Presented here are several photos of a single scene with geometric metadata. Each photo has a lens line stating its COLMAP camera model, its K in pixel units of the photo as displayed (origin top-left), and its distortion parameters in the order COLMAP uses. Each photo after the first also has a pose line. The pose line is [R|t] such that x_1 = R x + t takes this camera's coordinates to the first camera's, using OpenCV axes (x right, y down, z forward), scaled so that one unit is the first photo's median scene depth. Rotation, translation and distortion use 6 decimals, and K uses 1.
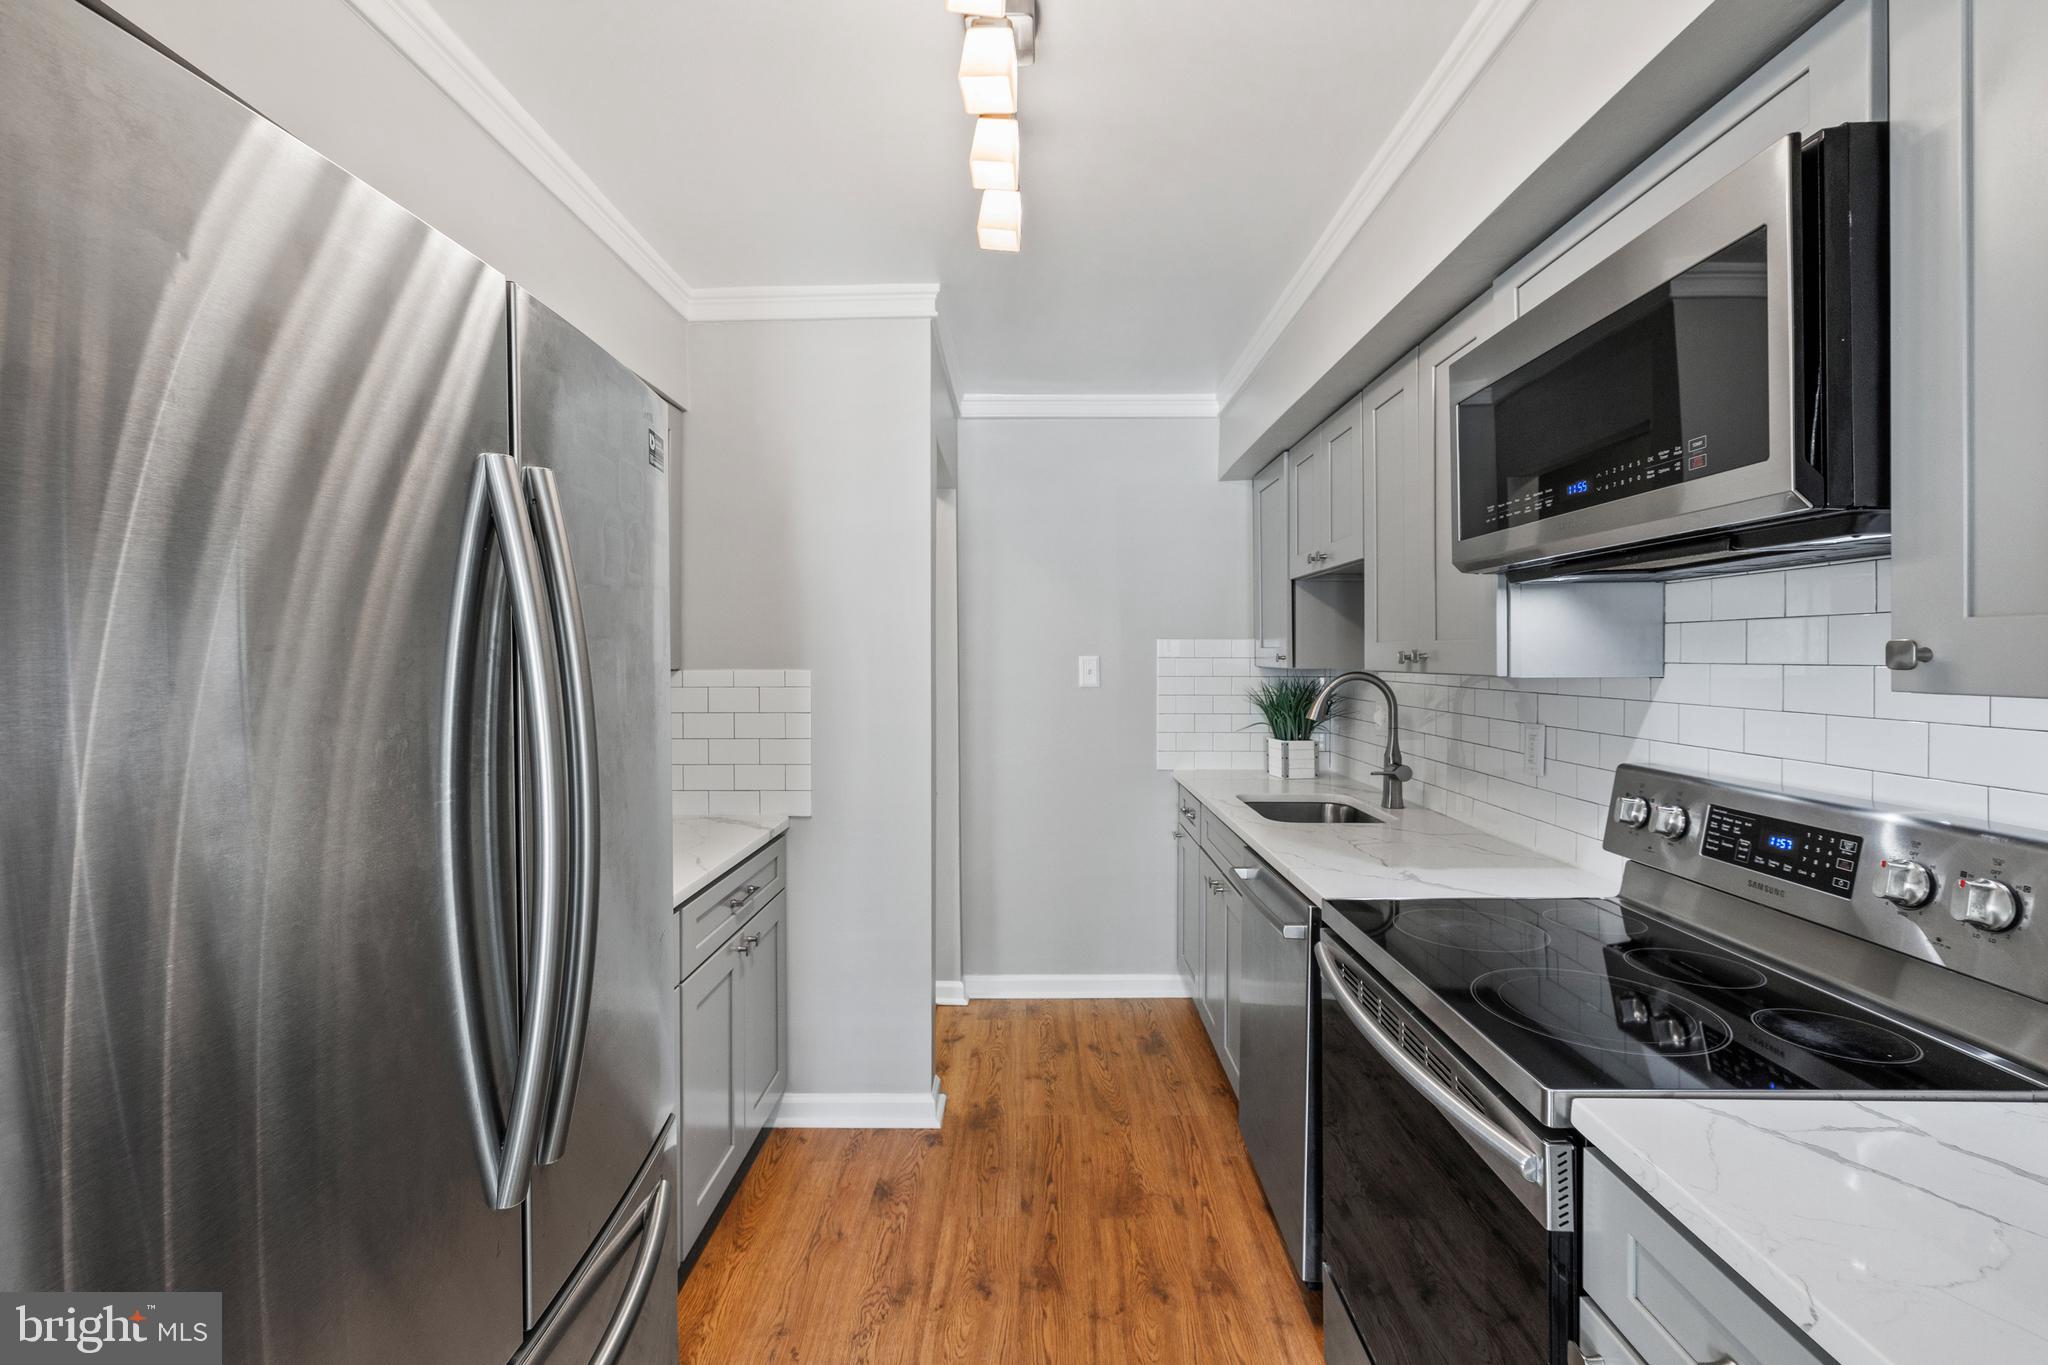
lens RADIAL K [[879.4, 0, 1029.7], [0, 879.4, 653.8], [0, 0, 1]] dist [-0.000817, -0.000124]
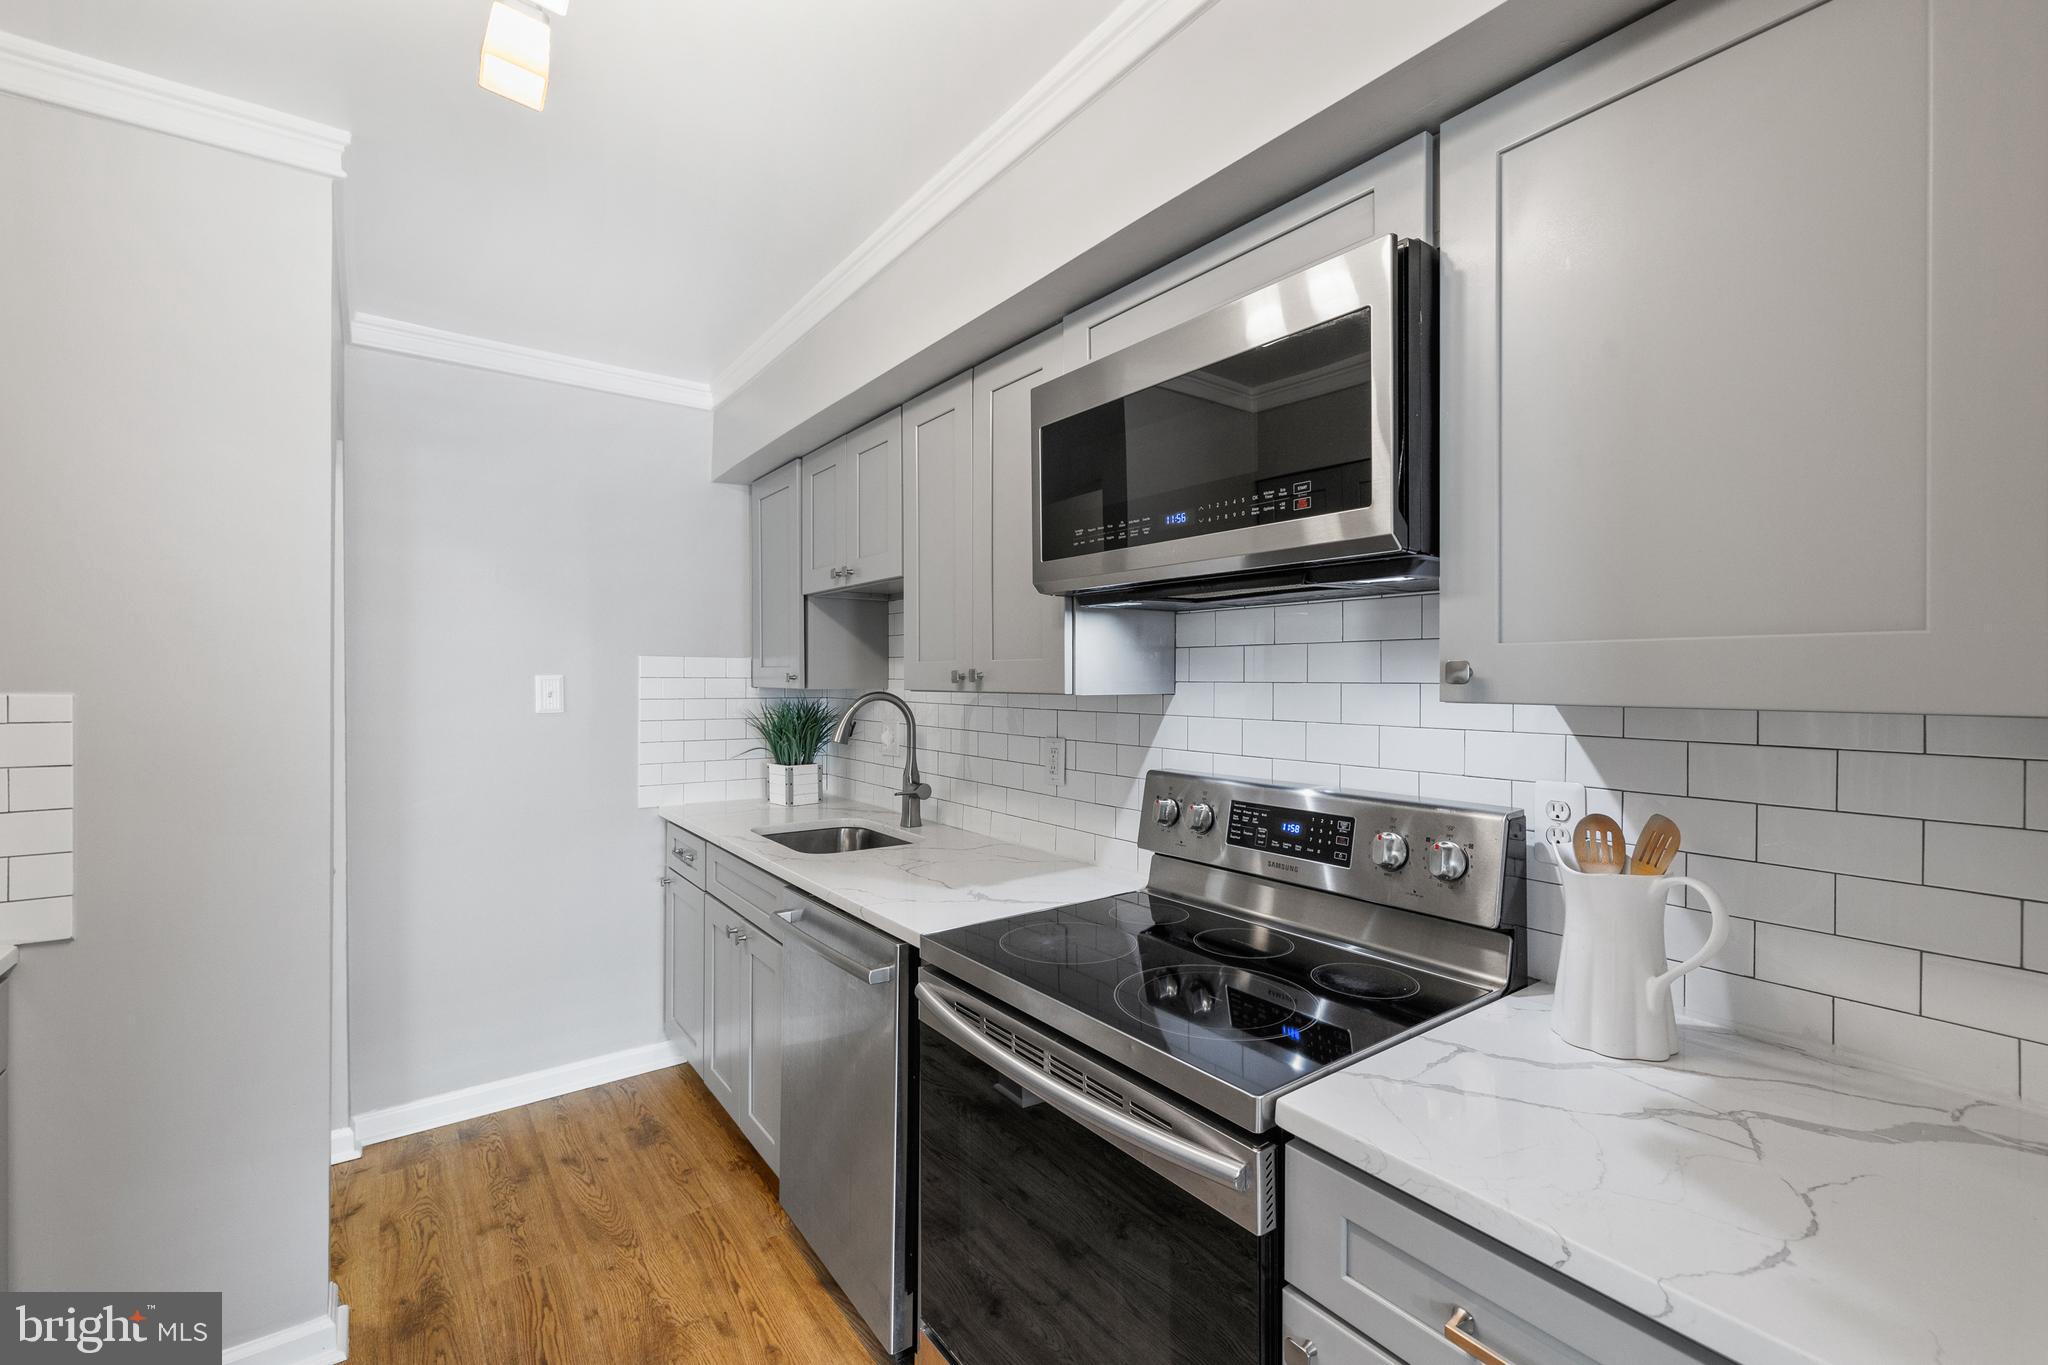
lens RADIAL K [[862.3, 0, 1027.0], [0, 862.3, 677.1], [0, 0, 1]] dist [0.000357, 0.000480]
pose [[0.796380, 0.005662, 0.604770, -0.096780], [-0.005578, 0.999982, -0.002017, 0.005657], [-0.604771, -0.001767, 0.796398, 0.155054]]
